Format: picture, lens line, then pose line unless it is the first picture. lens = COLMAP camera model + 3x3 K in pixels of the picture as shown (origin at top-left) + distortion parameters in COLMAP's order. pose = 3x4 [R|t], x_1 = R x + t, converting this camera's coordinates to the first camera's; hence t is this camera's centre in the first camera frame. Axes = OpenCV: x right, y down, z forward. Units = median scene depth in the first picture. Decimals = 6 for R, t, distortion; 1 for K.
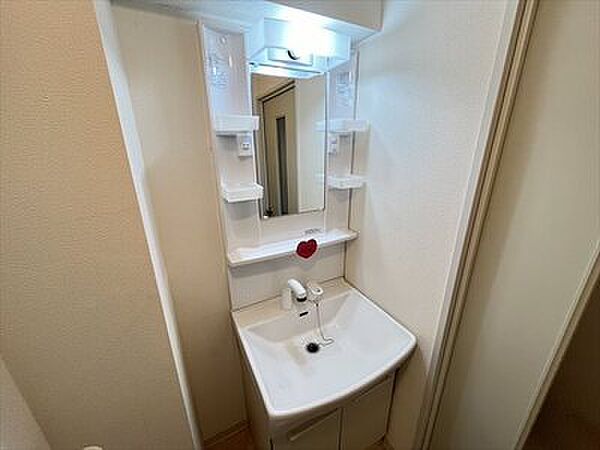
lens RADIAL K [[243.7, 0, 301.5], [0, 243.7, 224.8], [0, 0, 1]] dist [0.002220, 0.000109]
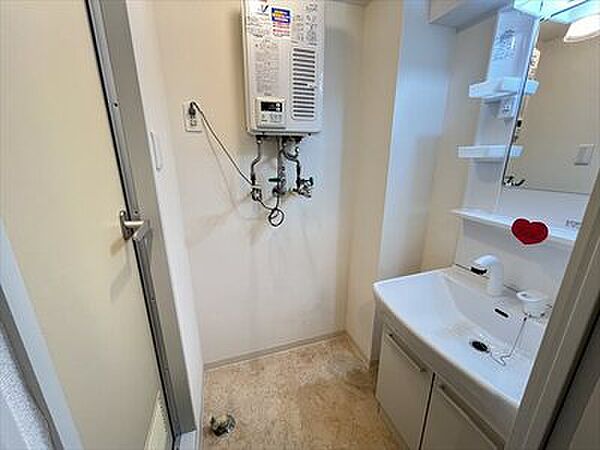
lens RADIAL K [[243.7, 0, 301.1], [0, 243.7, 225.0], [0, 0, 1]] dist [0.002220, 0.000109]
pose [[-0.154664, 0.286654, -0.945467, 0.883939], [-0.318076, 0.891582, 0.322349, 0.056249], [0.935365, 0.350586, -0.046717, 0.333423]]
